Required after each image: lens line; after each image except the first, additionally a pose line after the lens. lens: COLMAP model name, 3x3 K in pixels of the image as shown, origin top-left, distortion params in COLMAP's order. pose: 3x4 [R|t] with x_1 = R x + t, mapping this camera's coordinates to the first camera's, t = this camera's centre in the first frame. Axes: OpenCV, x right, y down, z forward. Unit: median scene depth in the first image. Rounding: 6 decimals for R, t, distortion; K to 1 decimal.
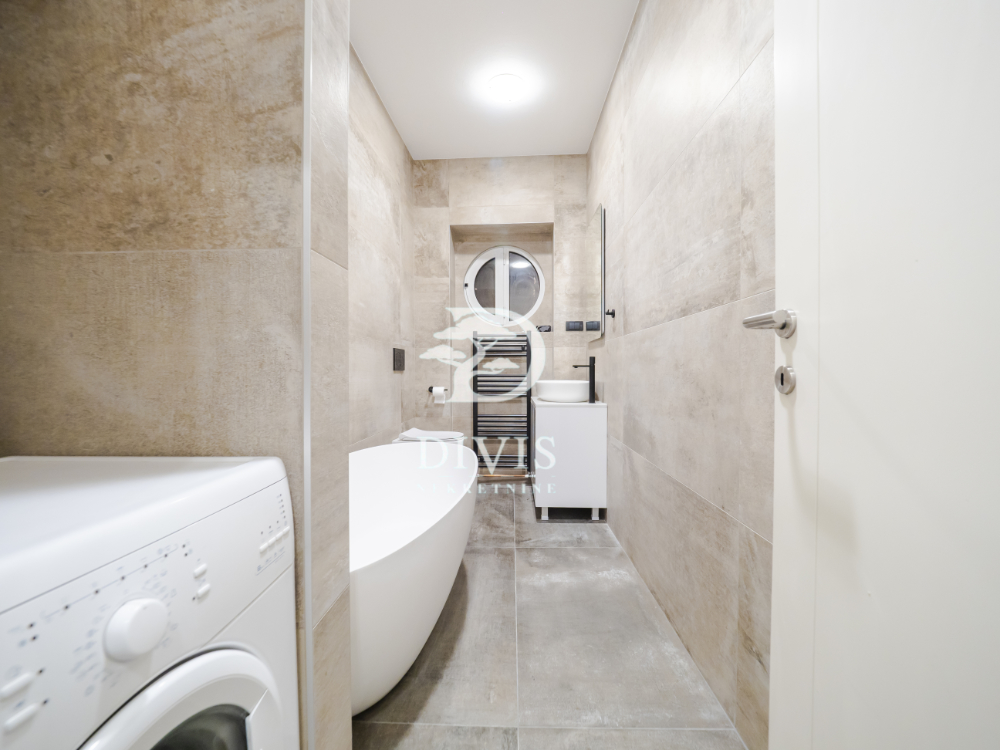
lens RADIAL K [[410.7, 0, 499.2], [0, 410.7, 372.9], [0, 0, 1]] dist [-0.018230, 0.002381]
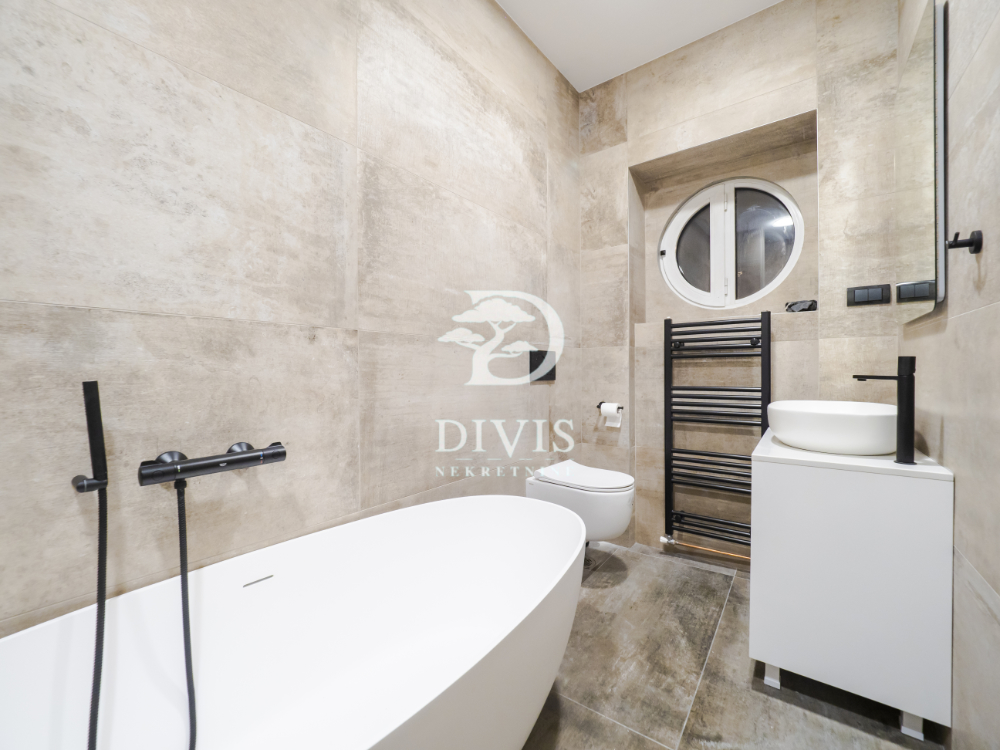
lens RADIAL K [[410.7, 0, 499.9], [0, 410.7, 372.6], [0, 0, 1]] dist [-0.018230, 0.002381]
pose [[0.823676, 0.000438, -0.567061, 0.091240], [0.000420, 0.999999, 0.001382, -0.018577], [0.567061, -0.001377, 0.823675, 0.319827]]
